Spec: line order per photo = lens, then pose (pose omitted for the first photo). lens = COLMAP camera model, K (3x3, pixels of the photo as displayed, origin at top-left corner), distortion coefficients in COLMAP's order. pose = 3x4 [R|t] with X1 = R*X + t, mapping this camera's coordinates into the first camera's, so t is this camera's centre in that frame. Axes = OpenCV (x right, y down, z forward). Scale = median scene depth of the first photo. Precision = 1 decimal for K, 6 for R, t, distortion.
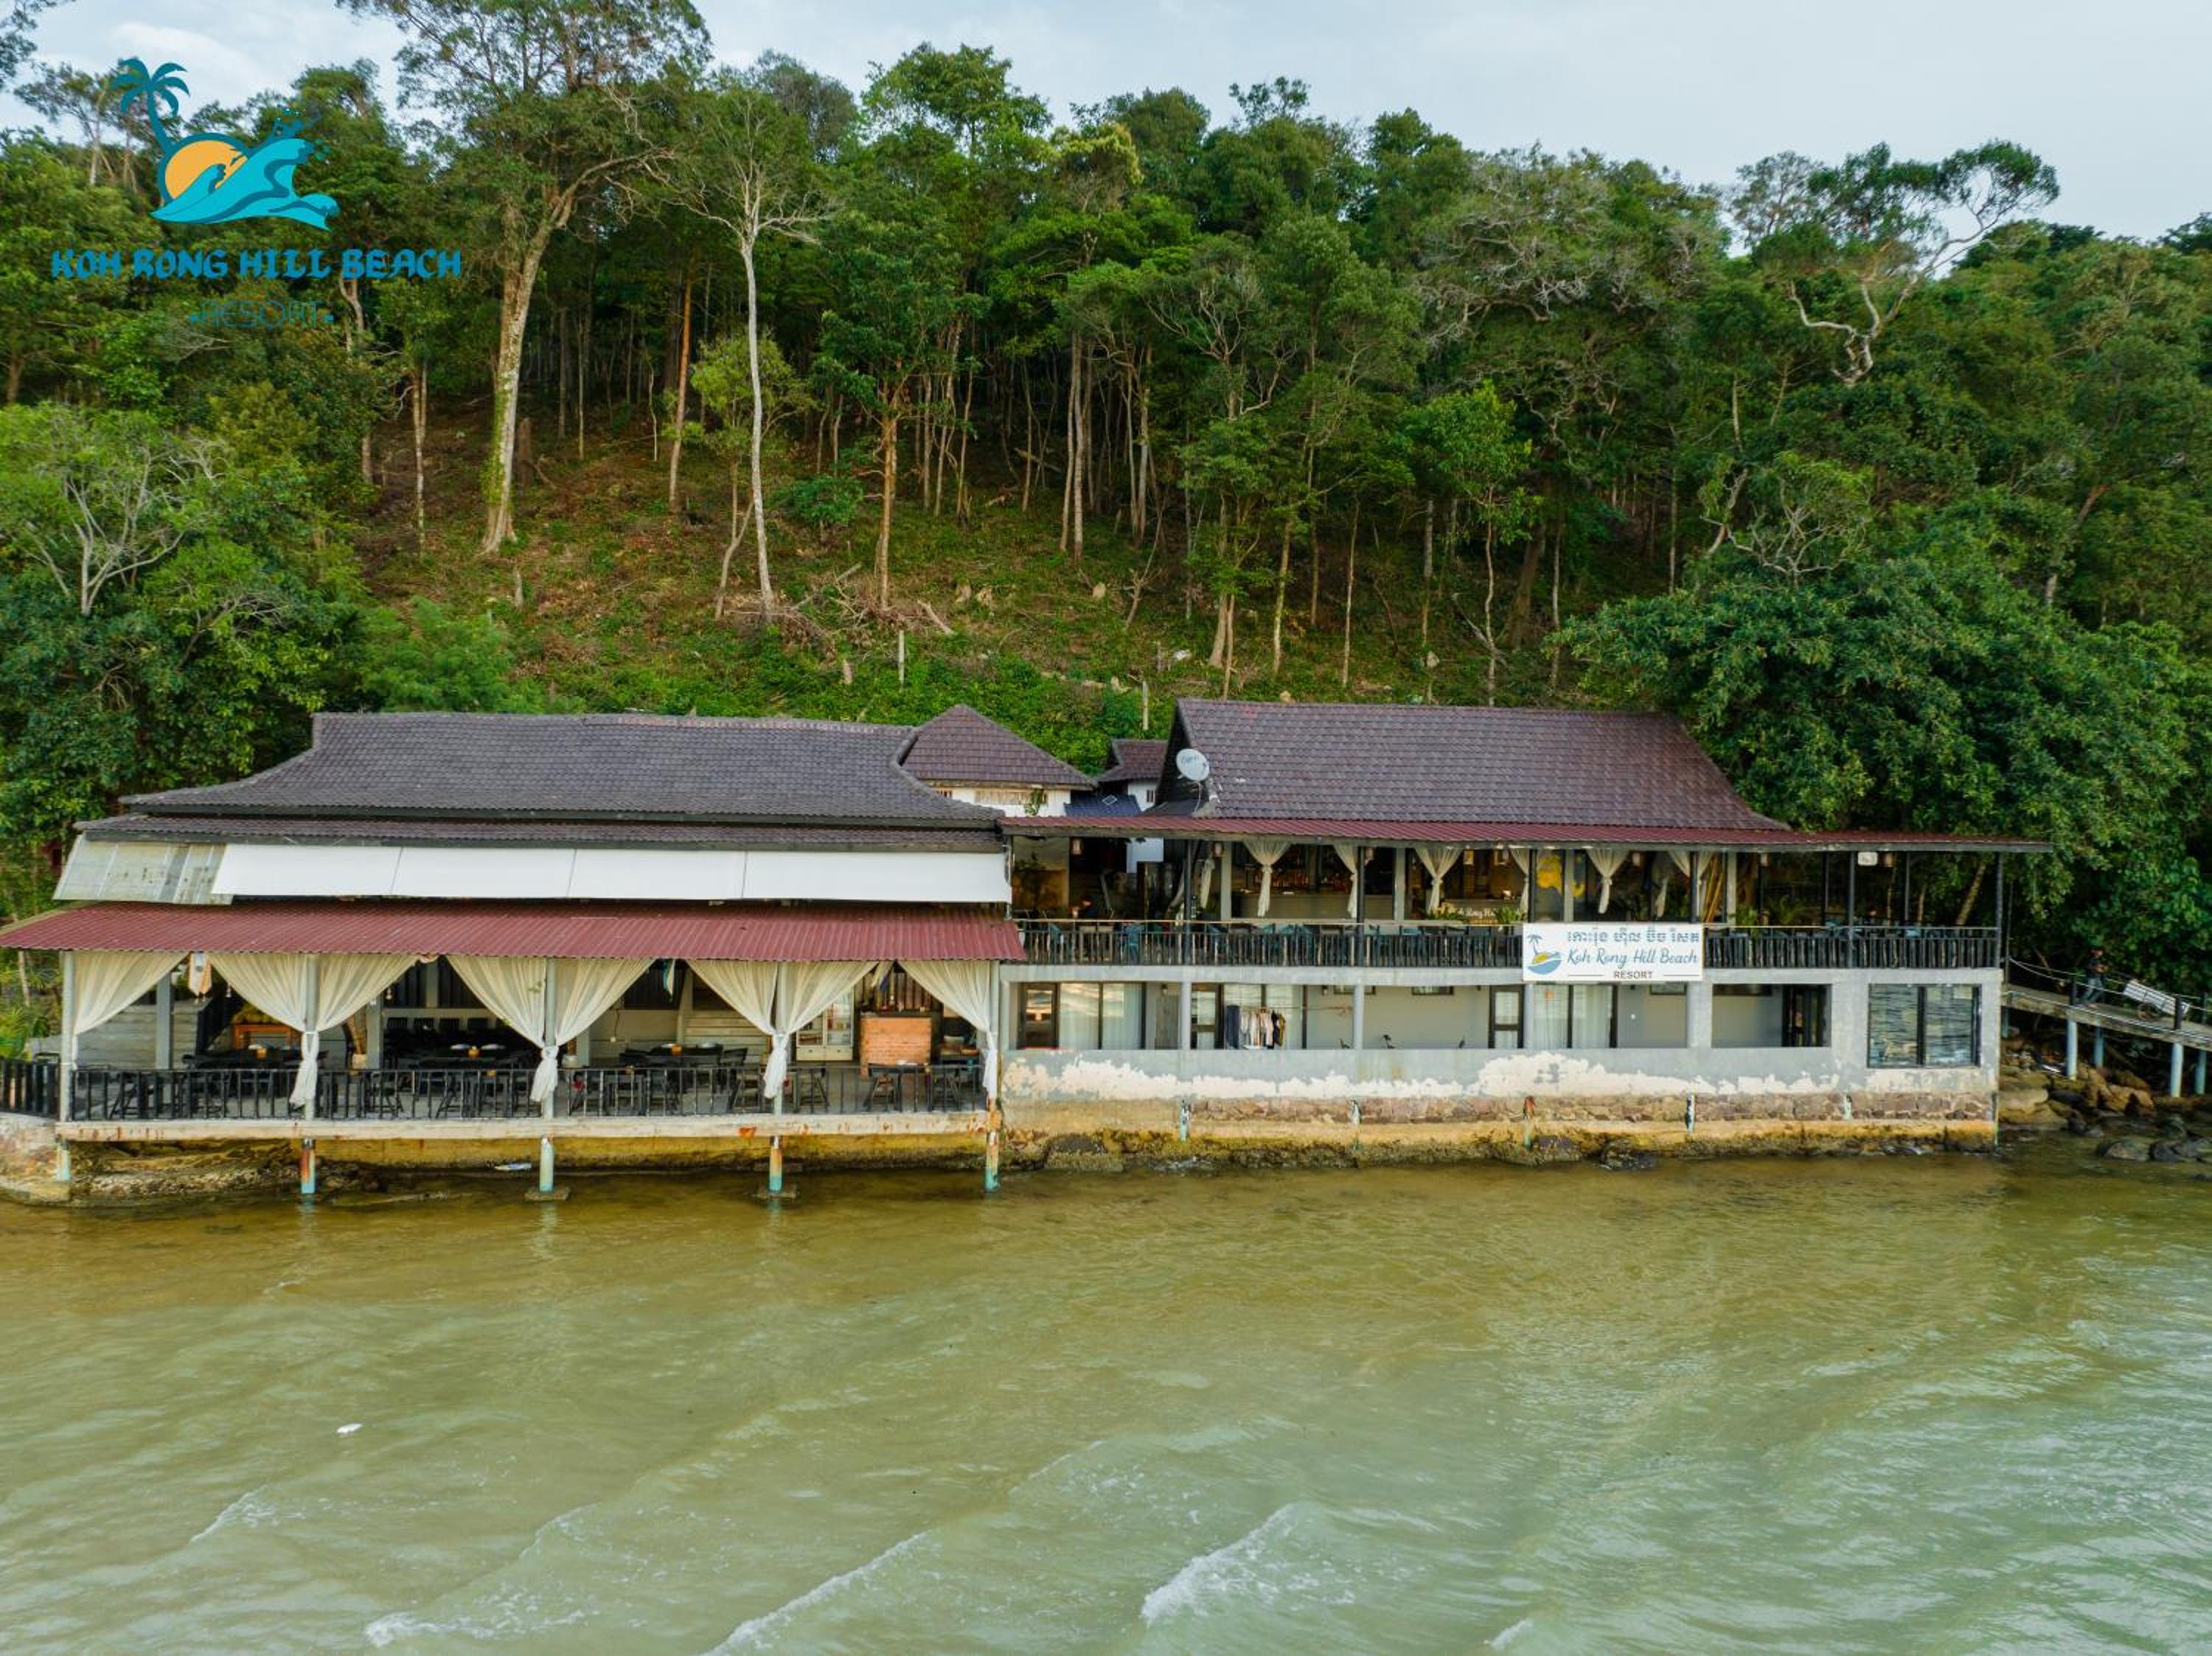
lens RADIAL K [[1611.9, 0, 1166.1], [0, 1611.9, 830.9], [0, 0, 1]] dist [-0.026498, 0.000531]
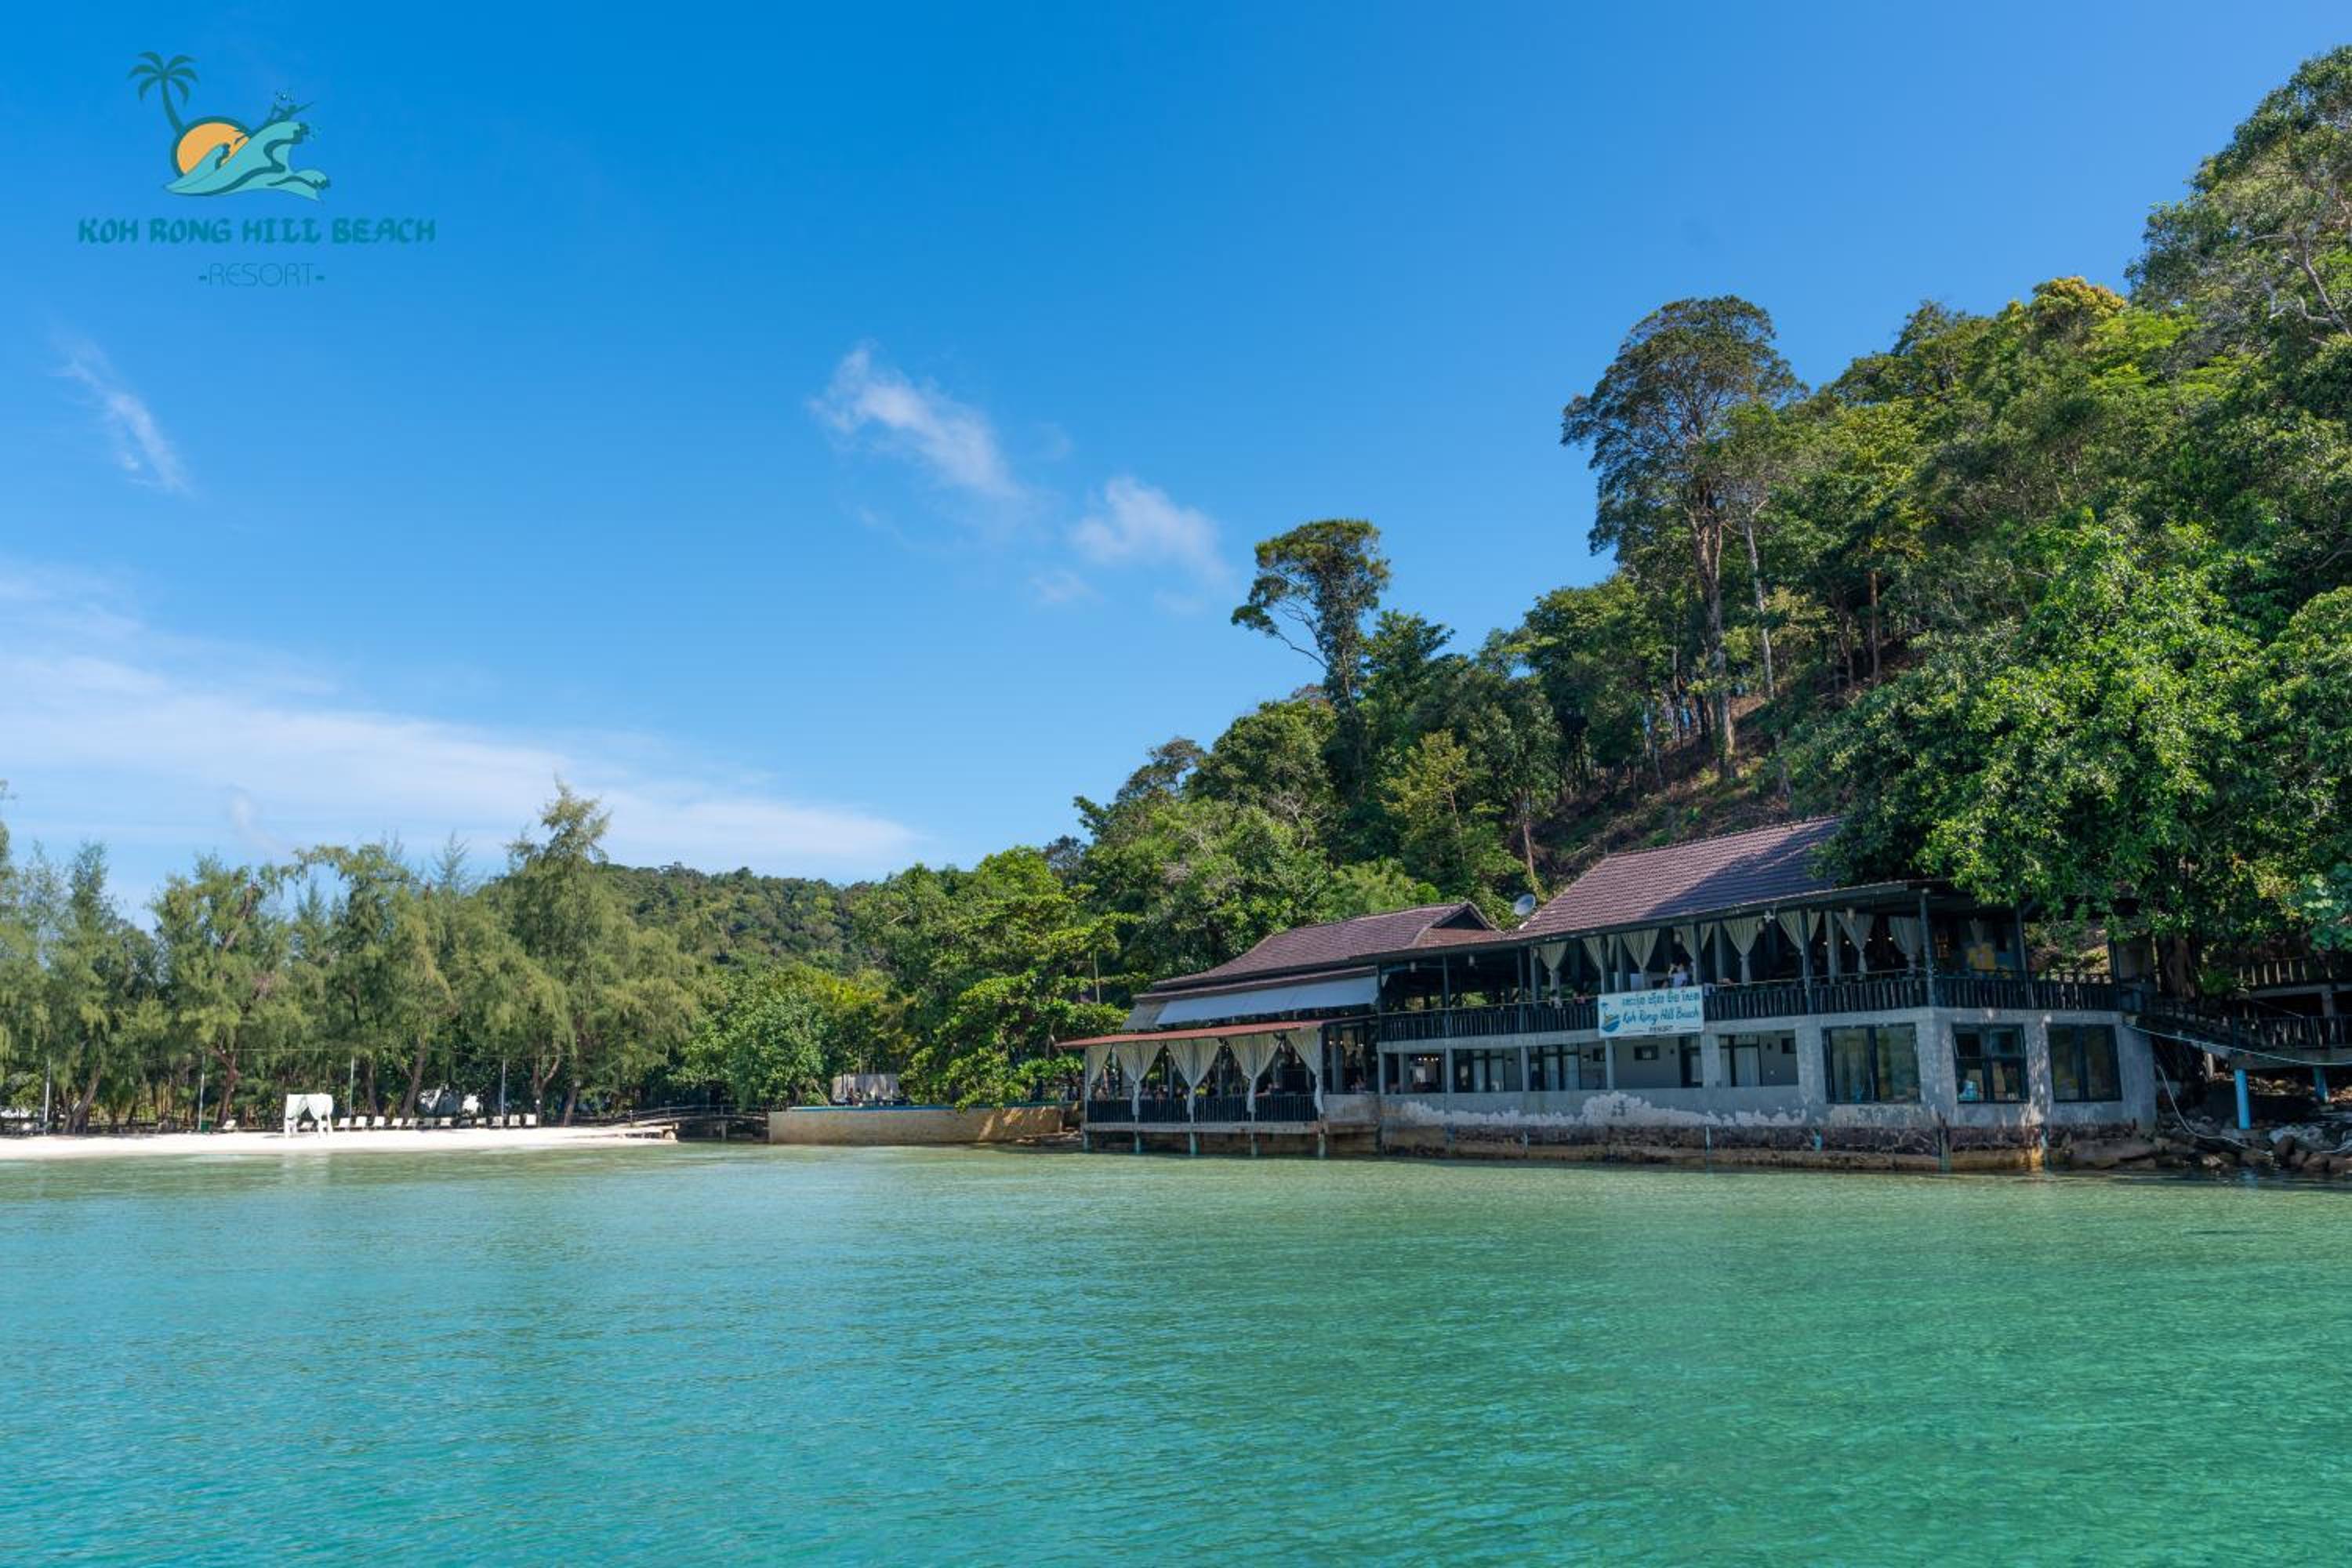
lens RADIAL K [[1872.8, 0, 1176.0], [0, 1872.8, 784.0], [0, 0, 1]] dist [-0.001907, 0.000009]
pose [[0.372630, -0.174677, -0.911392, 1.521166], [0.030121, 0.983884, -0.176255, 0.147262], [0.927491, 0.038226, 0.371886, 0.086641]]
